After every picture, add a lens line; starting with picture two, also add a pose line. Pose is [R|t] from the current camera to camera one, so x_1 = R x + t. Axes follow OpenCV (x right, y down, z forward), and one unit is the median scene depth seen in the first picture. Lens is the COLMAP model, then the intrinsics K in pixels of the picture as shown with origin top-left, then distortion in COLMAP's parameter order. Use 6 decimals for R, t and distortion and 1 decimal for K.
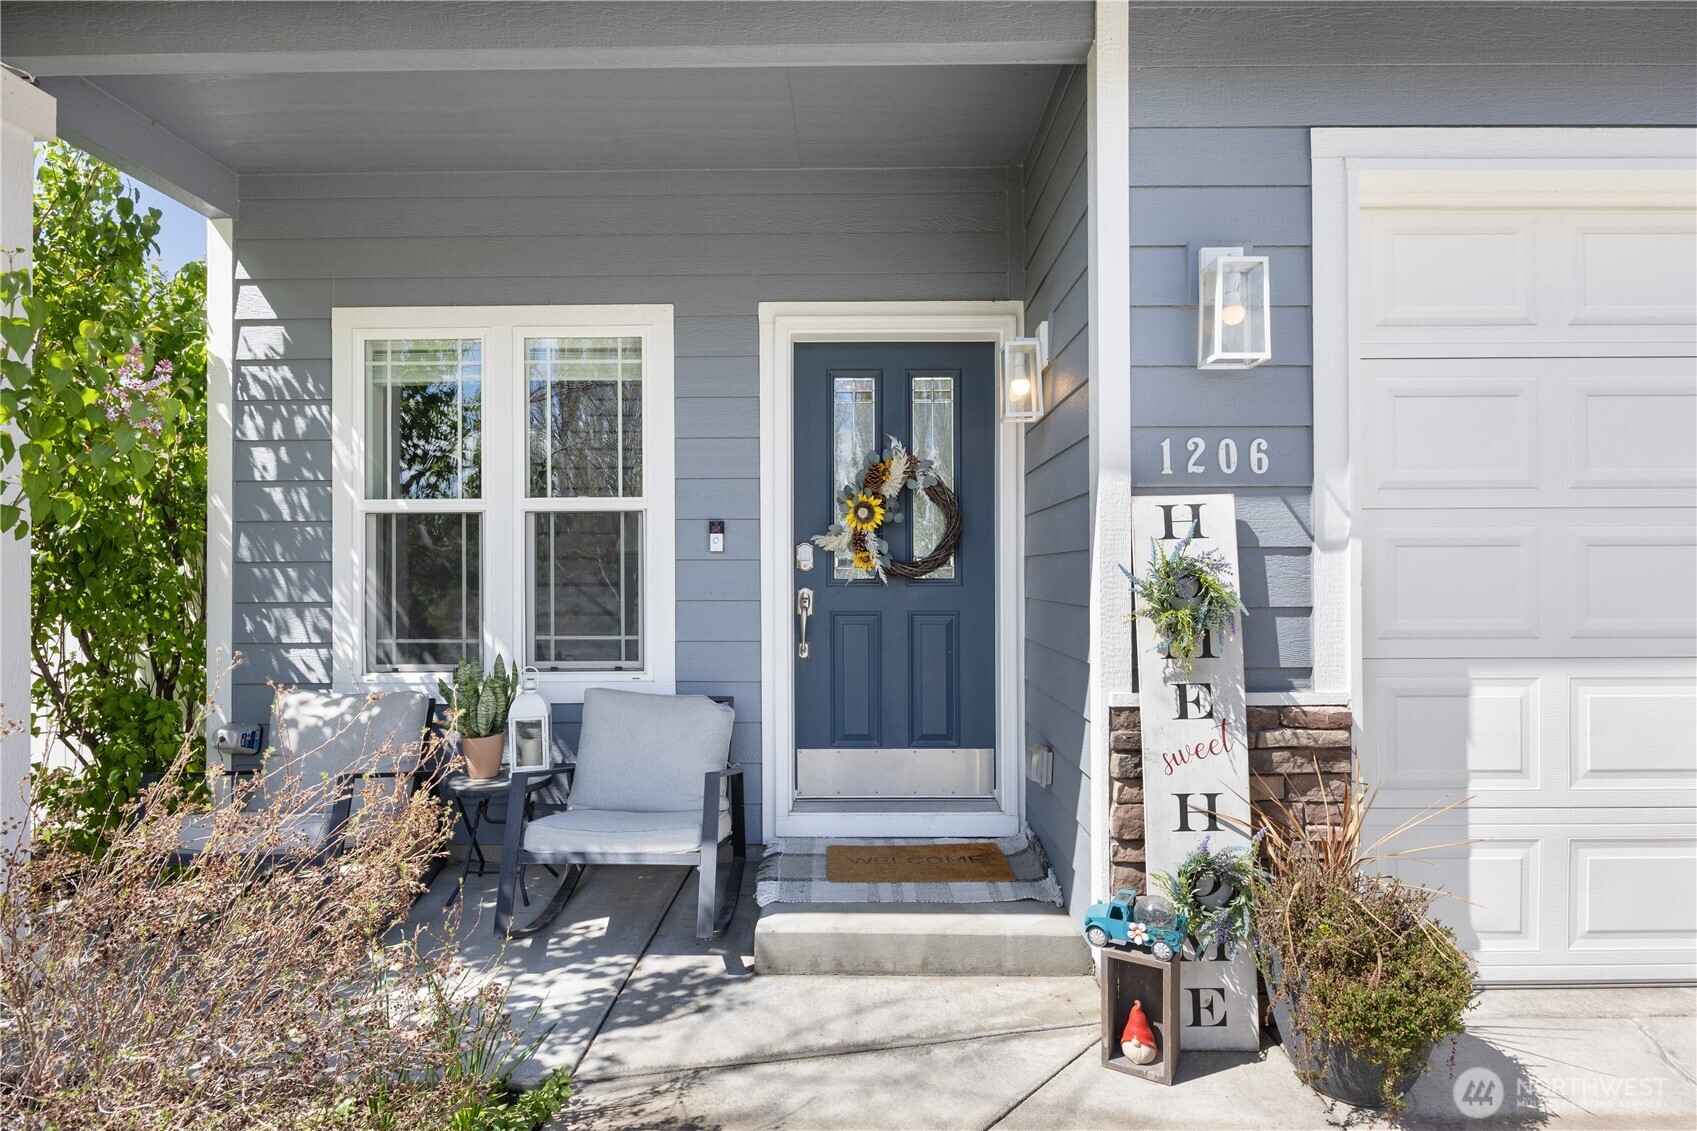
lens RADIAL K [[869.9, 0, 845.1], [0, 869.9, 576.6], [0, 0, 1]] dist [0.001453, -0.000181]
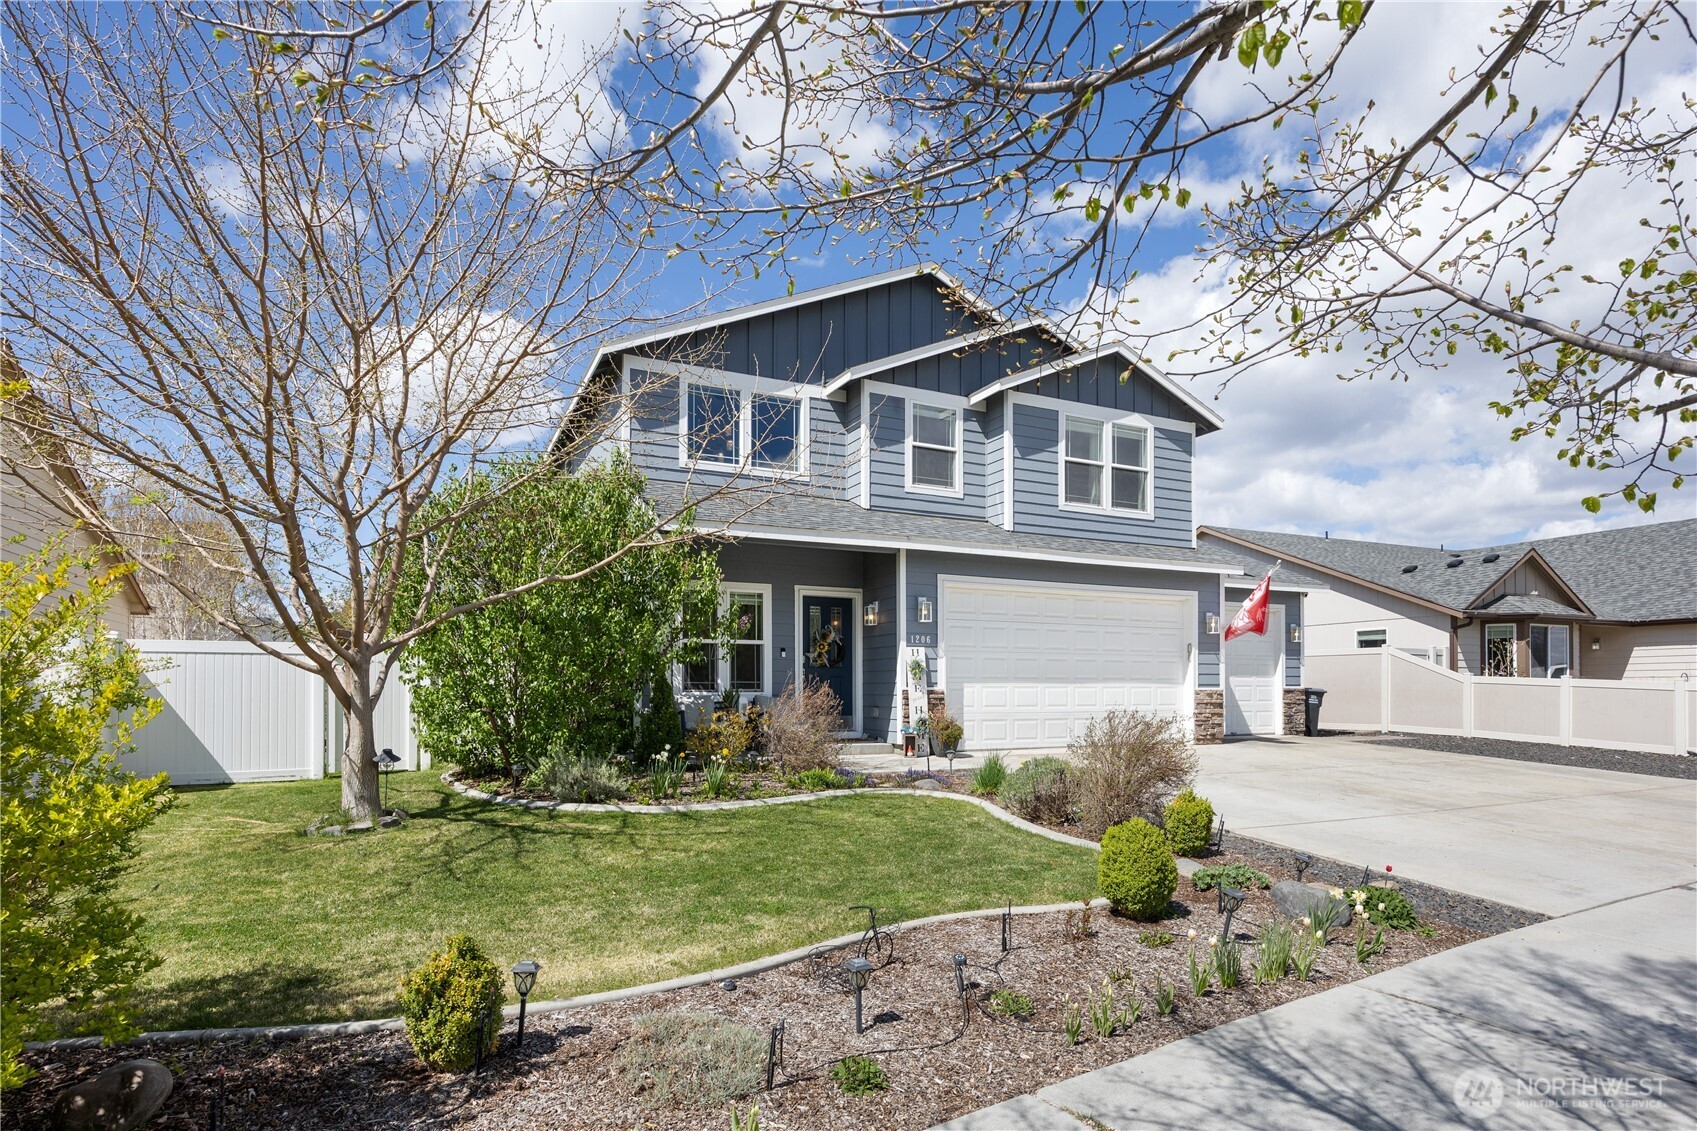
lens RADIAL K [[868.6, 0, 847.7], [0, 868.6, 689.5], [0, 0, 1]] dist [-0.001205, 0.000064]
pose [[0.891582, 0.005835, 0.452823, -1.523882], [-0.003498, 0.999976, -0.005998, 0.123746], [-0.452847, 0.003764, 0.891580, -2.244573]]
